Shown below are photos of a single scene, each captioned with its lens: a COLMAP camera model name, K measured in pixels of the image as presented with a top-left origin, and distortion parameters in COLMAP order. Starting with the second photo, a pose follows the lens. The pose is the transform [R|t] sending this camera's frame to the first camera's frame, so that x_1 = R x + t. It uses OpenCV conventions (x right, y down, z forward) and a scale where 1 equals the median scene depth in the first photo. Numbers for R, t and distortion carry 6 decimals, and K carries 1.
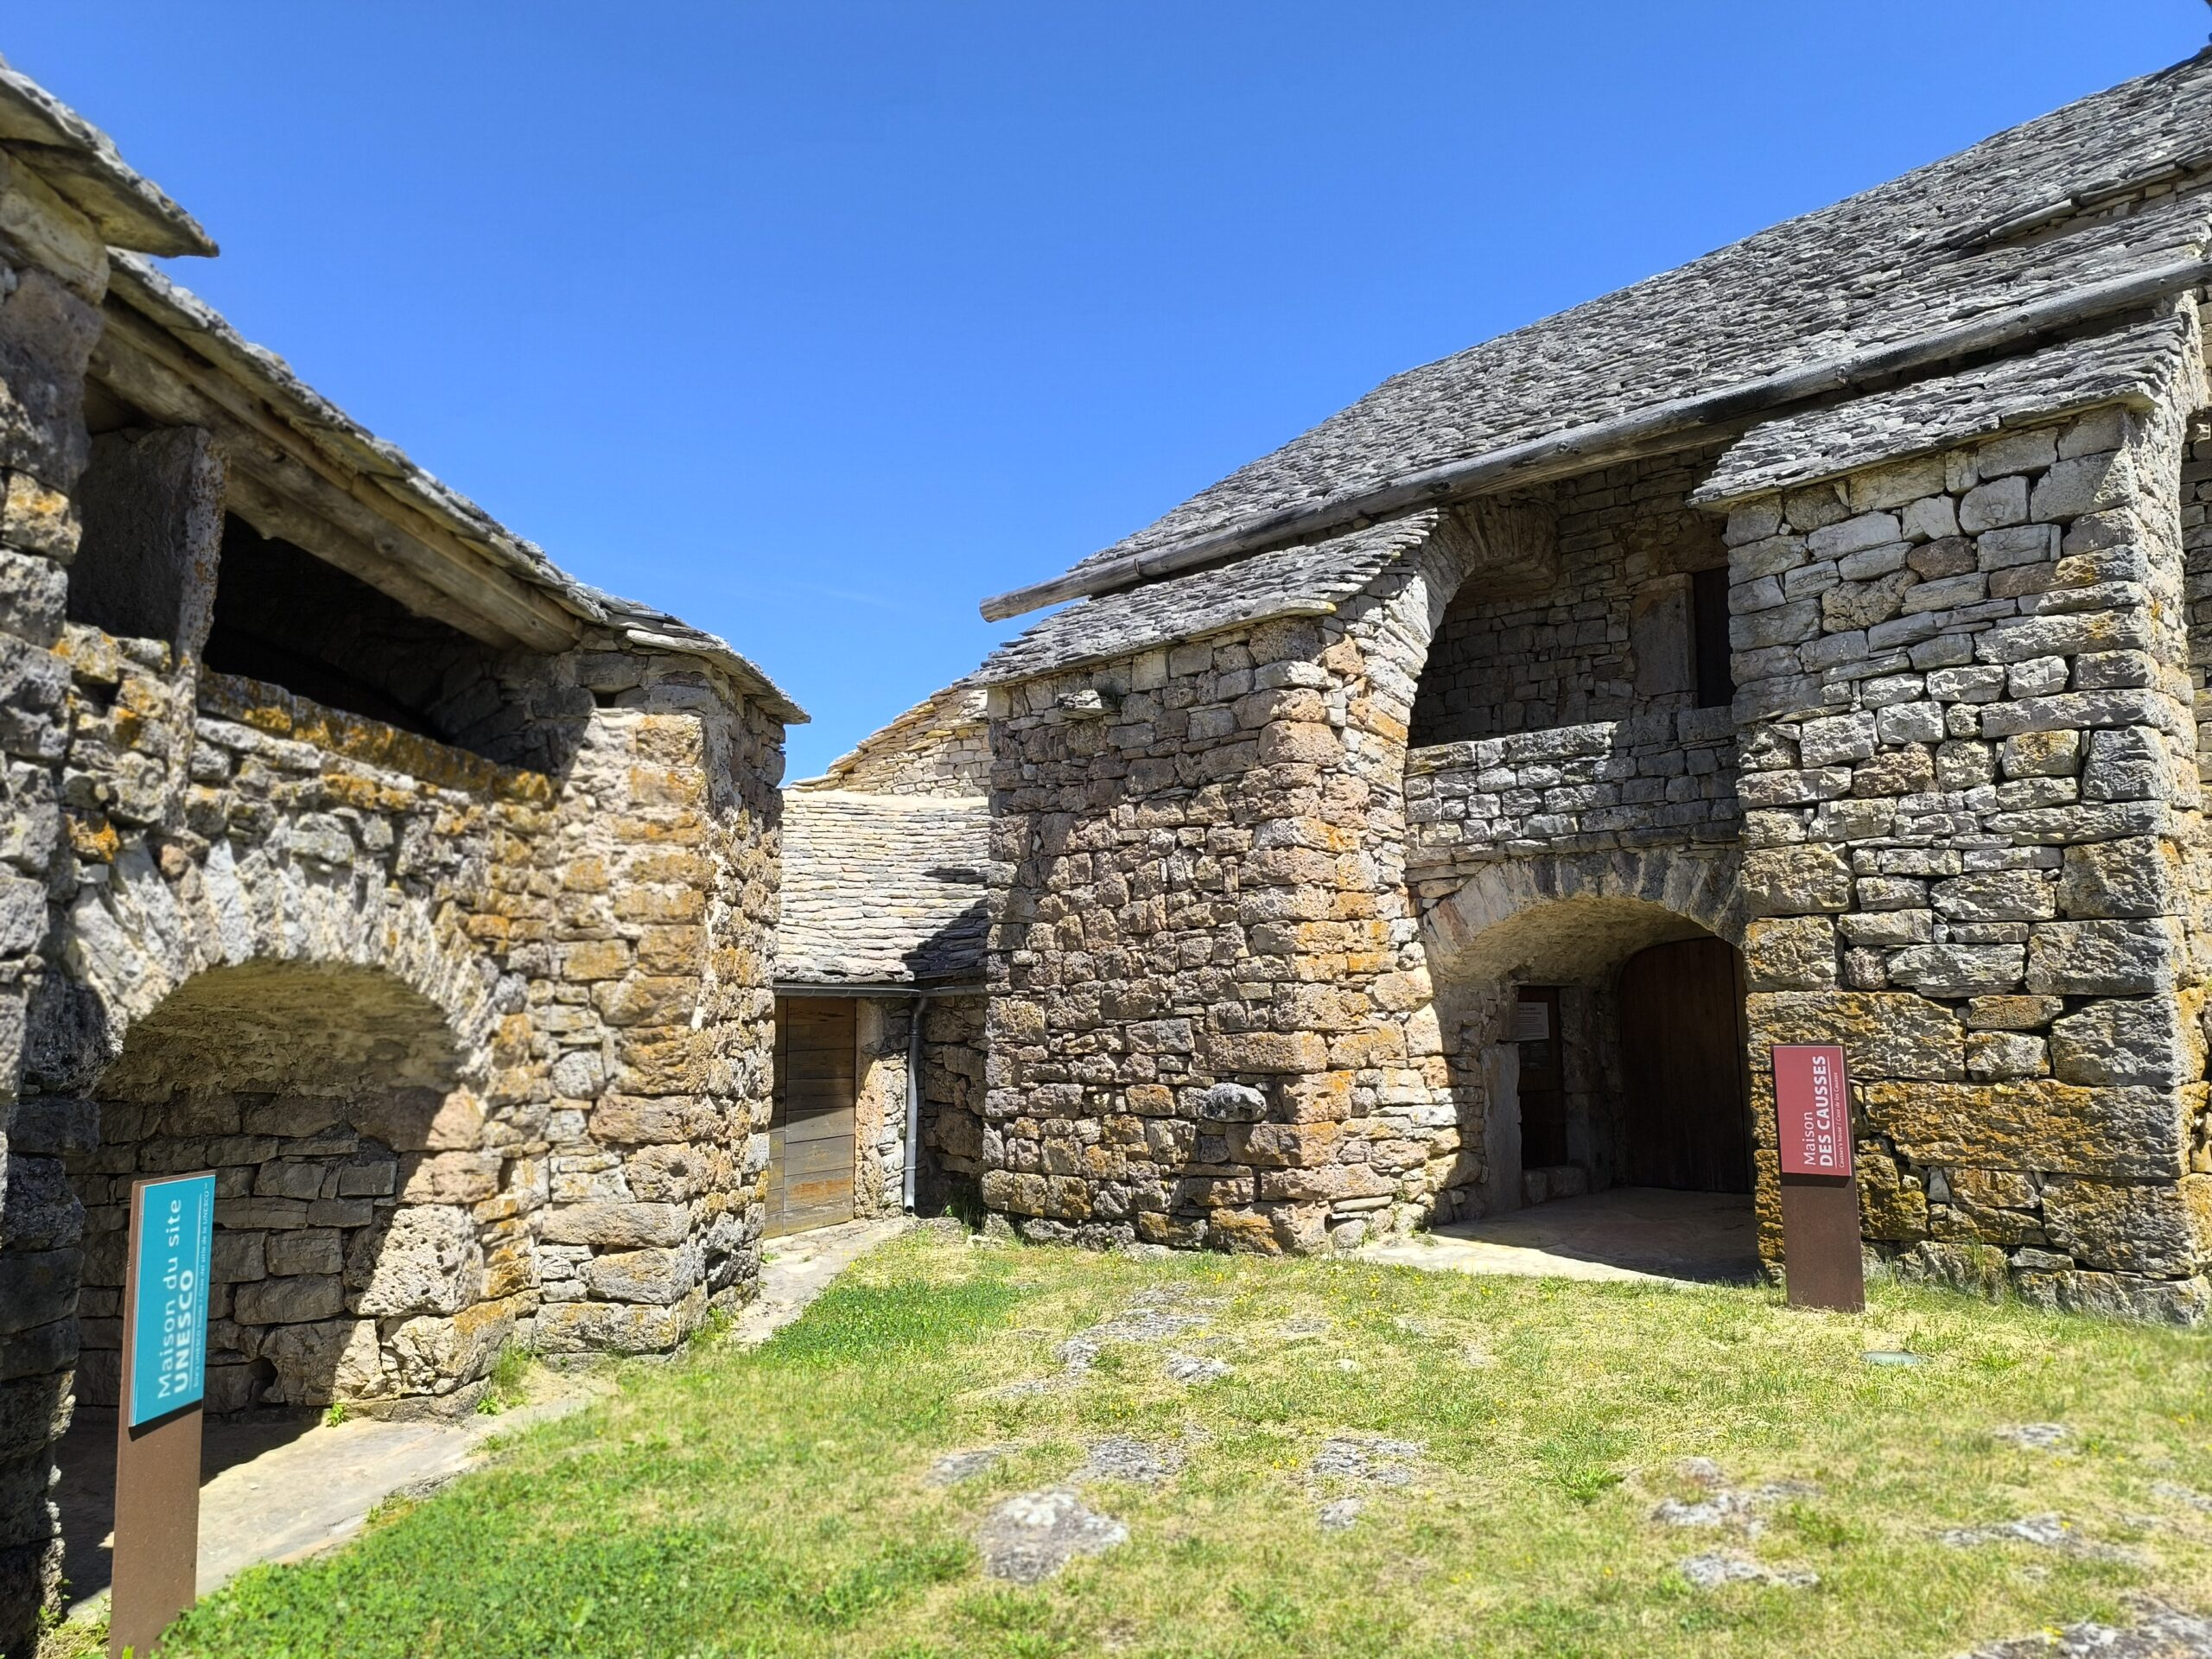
lens RADIAL K [[1474.8, 0, 1105.2], [0, 1474.8, 830.1], [0, 0, 1]] dist [-0.003645, -0.004193]
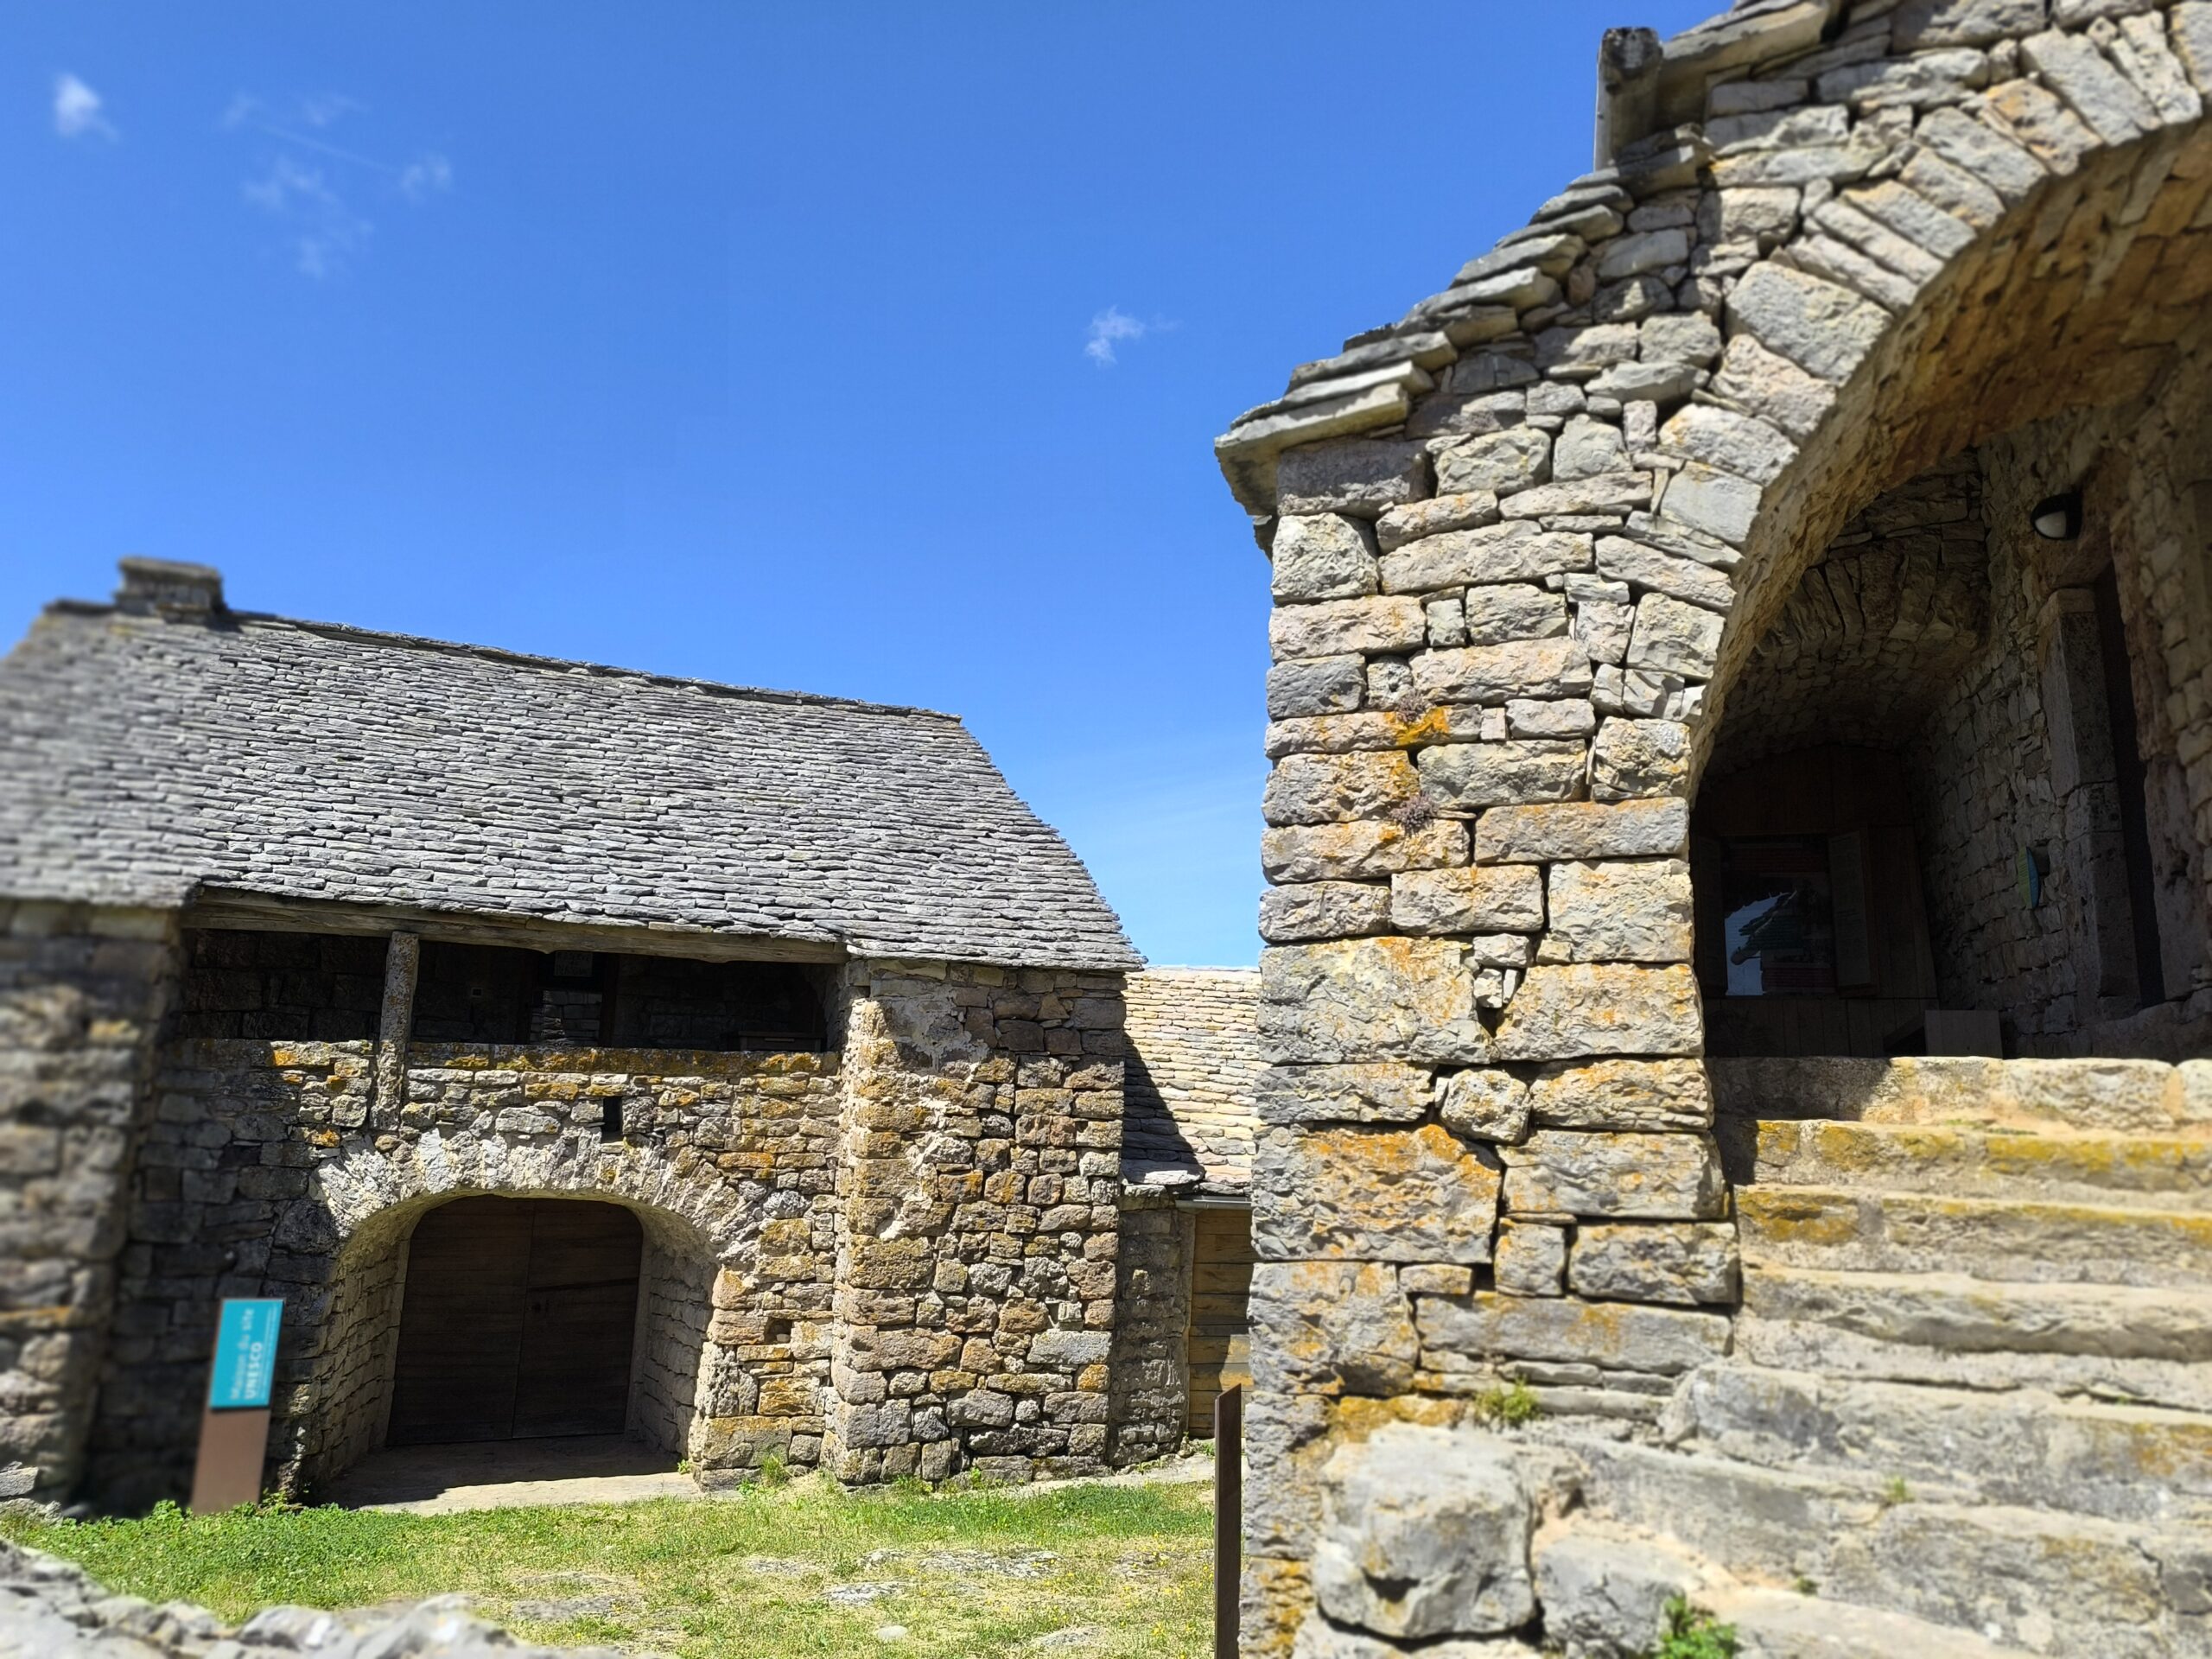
lens RADIAL K [[1474.8, 0, 1106.6], [0, 1474.8, 827.1], [0, 0, 1]] dist [-0.003645, -0.004193]
pose [[0.467741, -0.159320, -0.869388, 1.553280], [0.076798, 0.987226, -0.139595, -0.045654], [0.880523, -0.001473, 0.474002, 0.825011]]
